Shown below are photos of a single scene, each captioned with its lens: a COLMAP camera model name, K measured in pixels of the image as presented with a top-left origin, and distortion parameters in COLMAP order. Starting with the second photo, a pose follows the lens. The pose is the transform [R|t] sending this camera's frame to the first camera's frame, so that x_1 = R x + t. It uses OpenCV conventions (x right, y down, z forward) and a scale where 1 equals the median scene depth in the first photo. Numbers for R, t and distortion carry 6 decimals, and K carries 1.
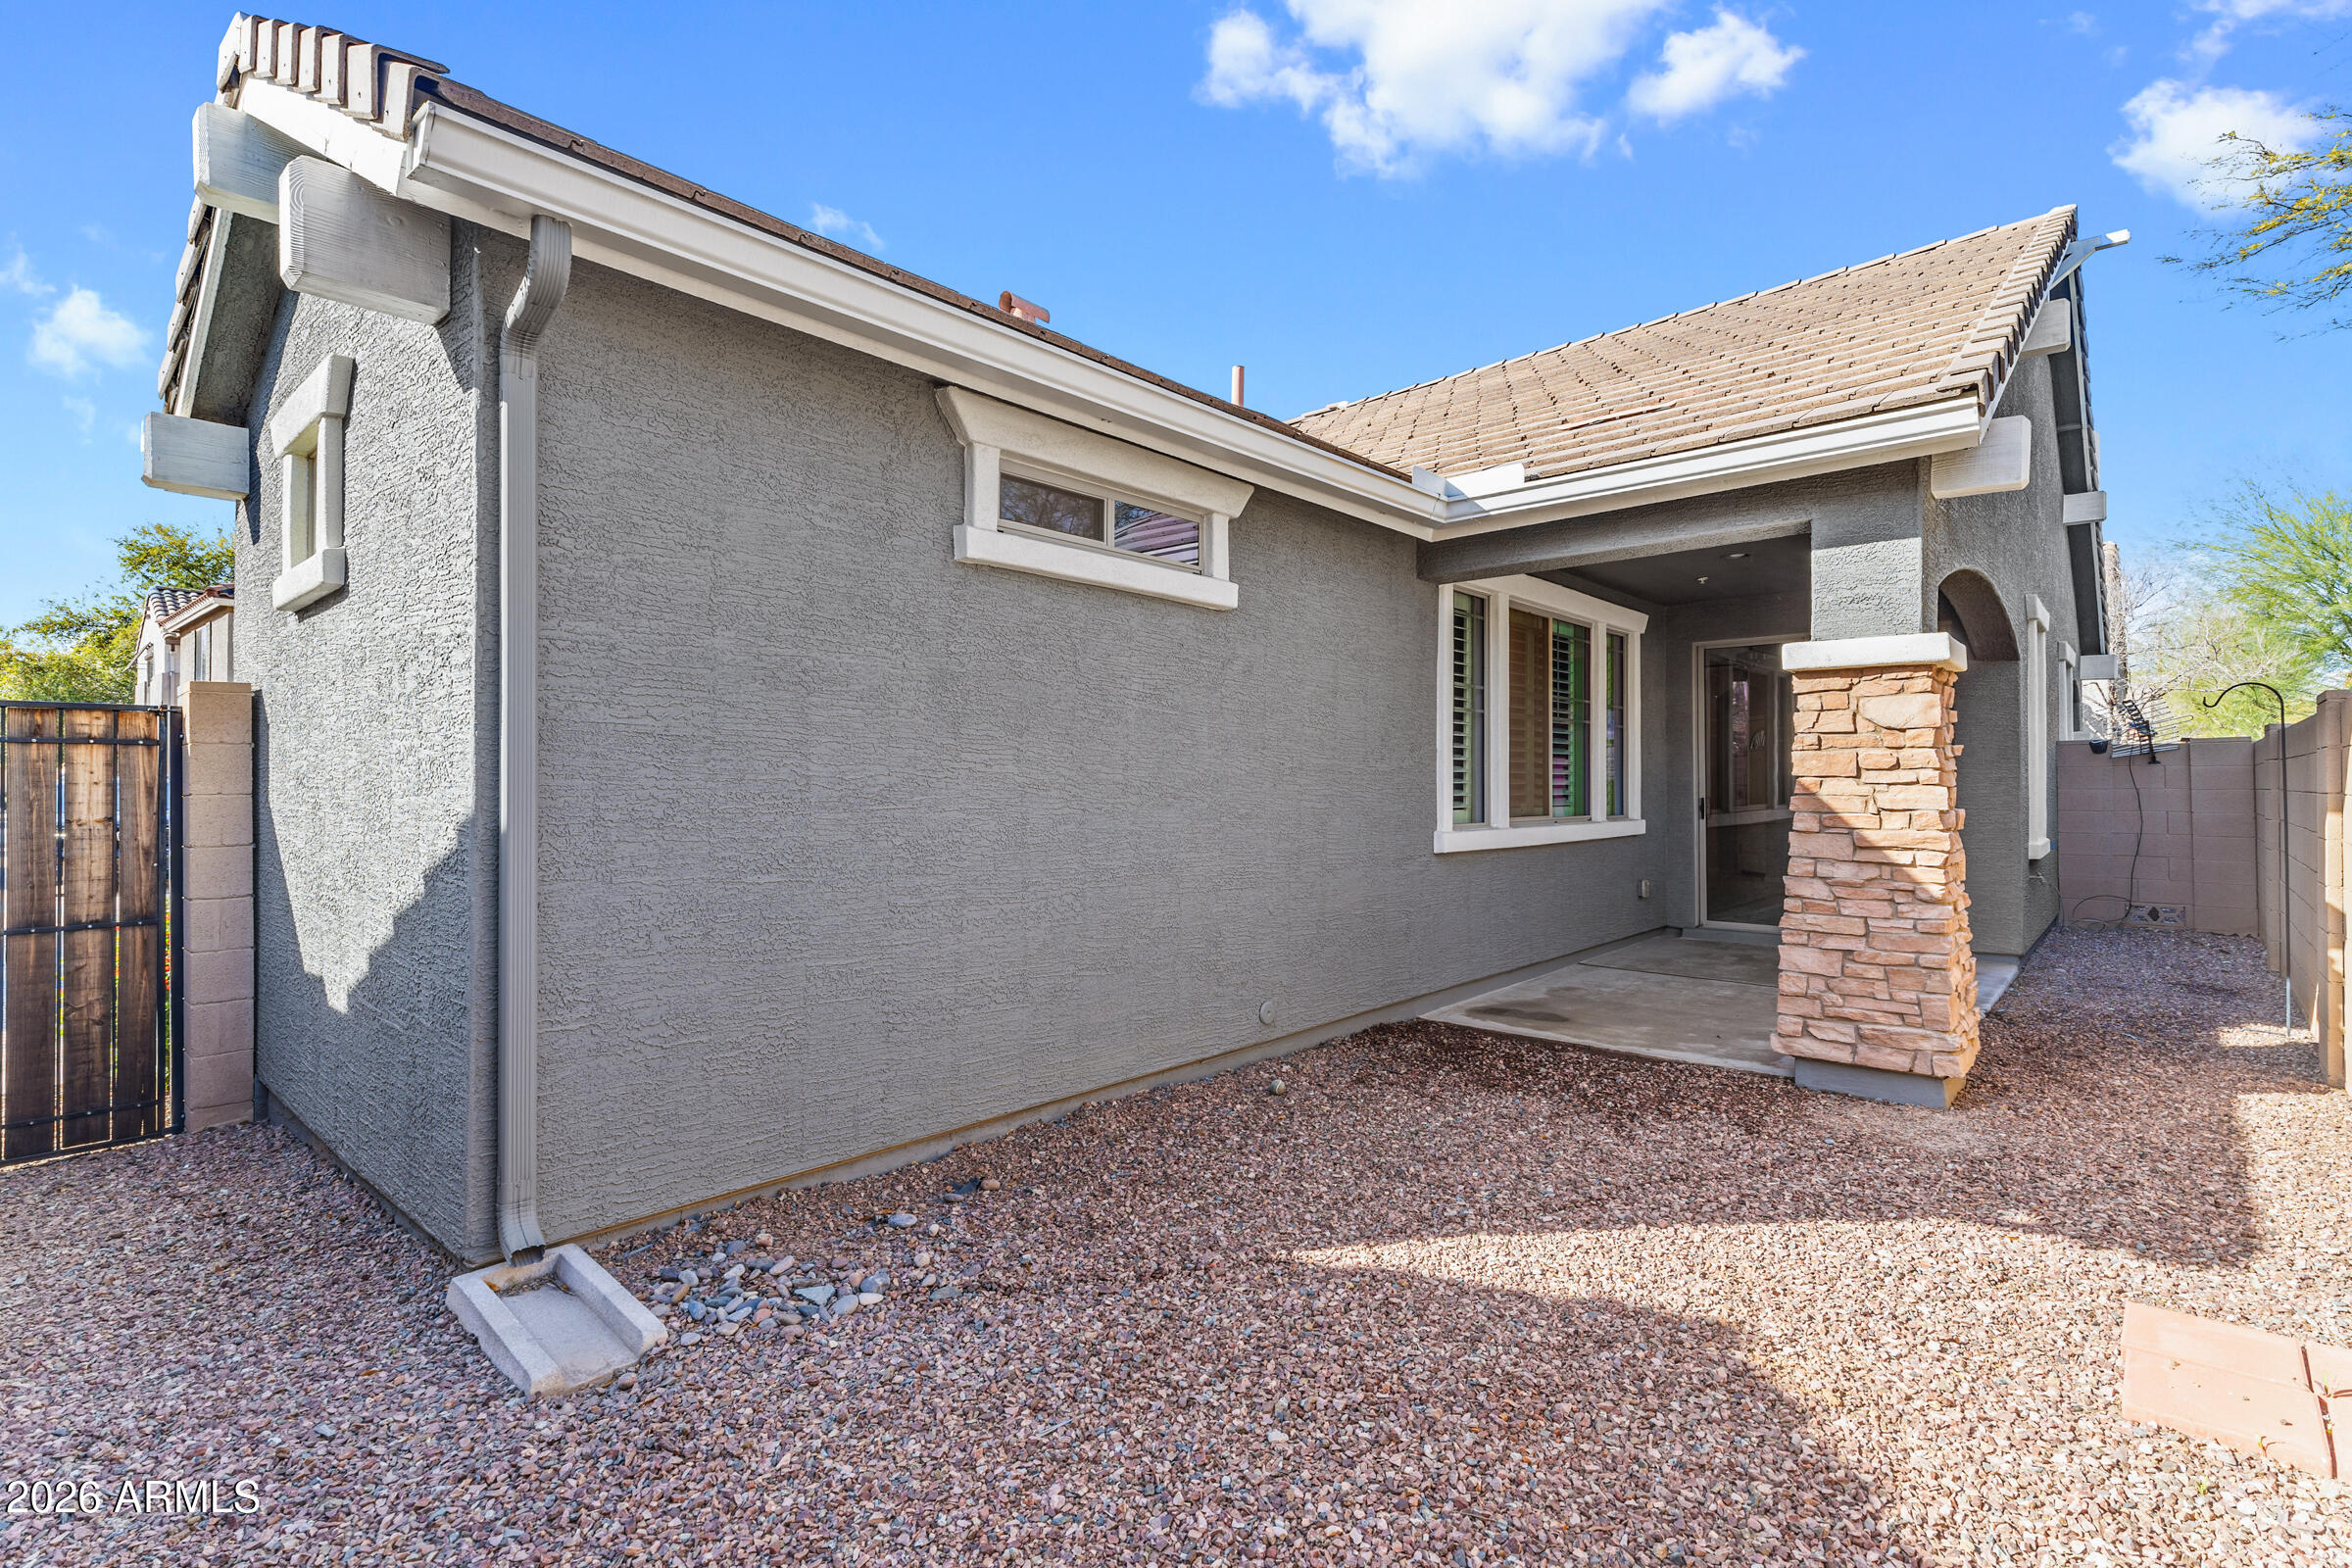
lens RADIAL K [[1078.3, 0, 1167.1], [0, 1078.3, 775.3], [0, 0, 1]] dist [-0.001789, -0.000271]
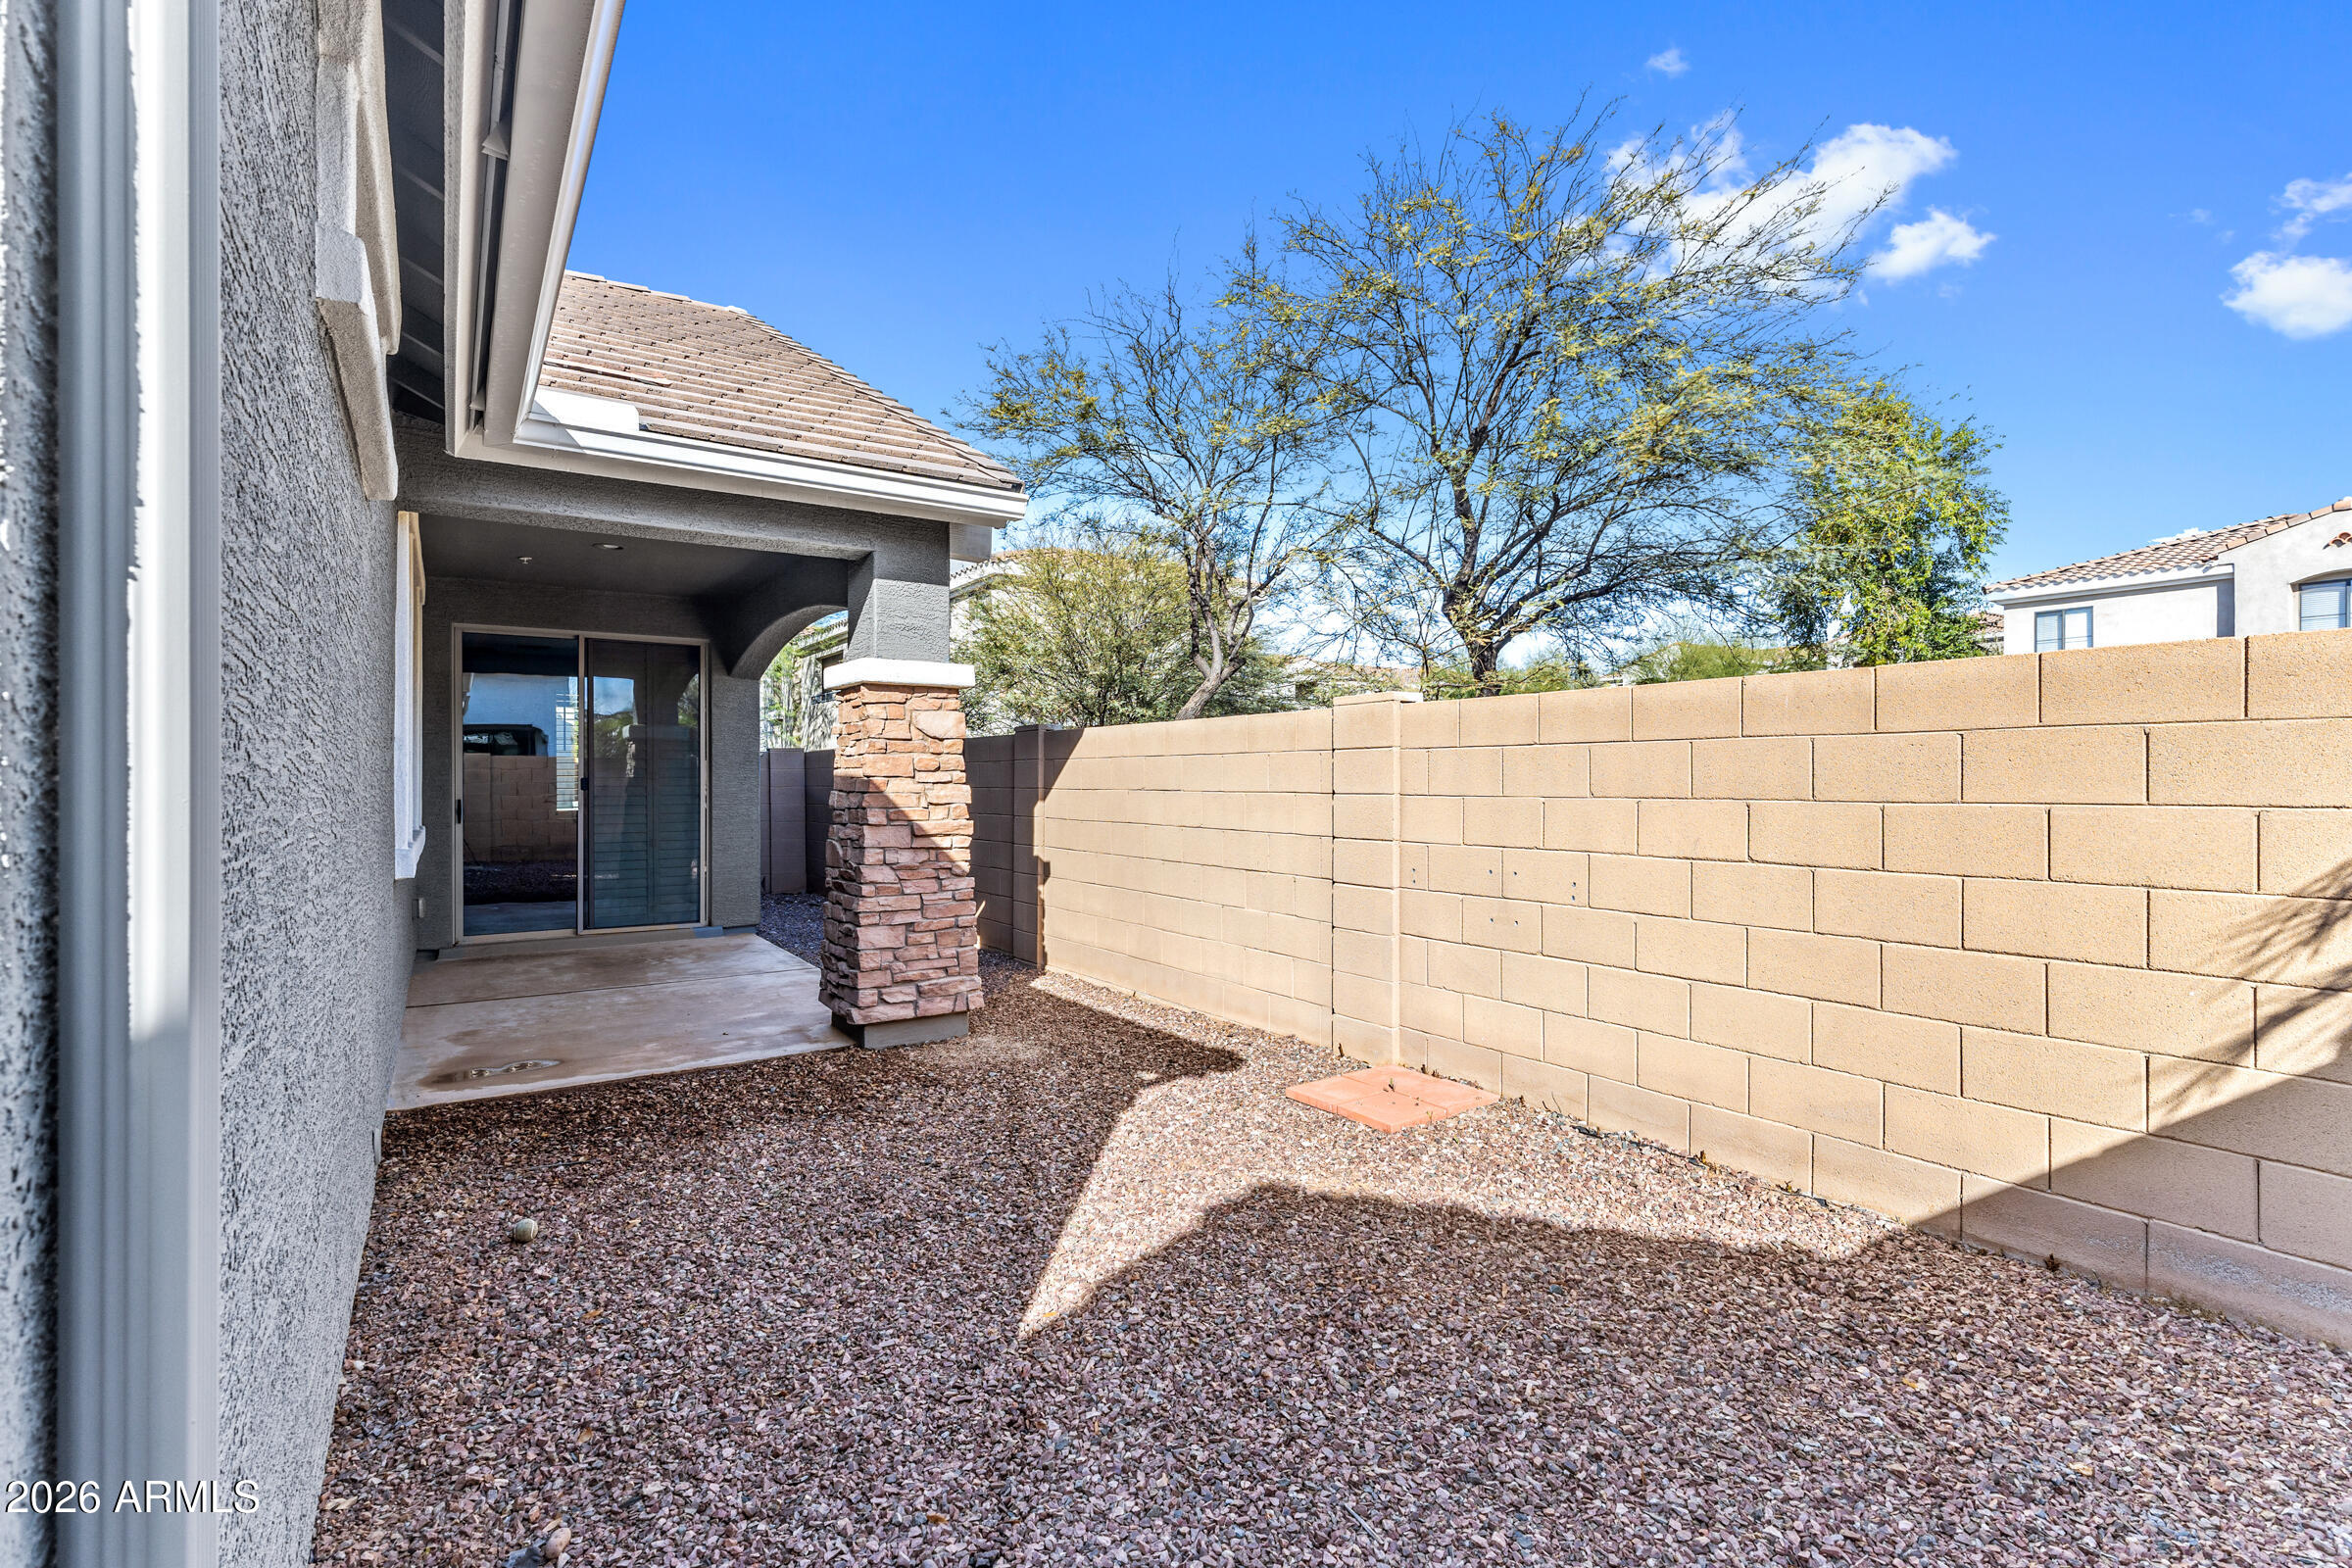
lens RADIAL K [[1078.3, 0, 1167.8], [0, 1078.3, 785.2], [0, 0, 1]] dist [-0.001789, -0.000271]
pose [[0.242942, -0.004515, 0.970030, -0.455810], [-0.006494, 0.999959, 0.006281, 0.001248], [-0.970019, -0.007825, 0.242903, 0.442136]]
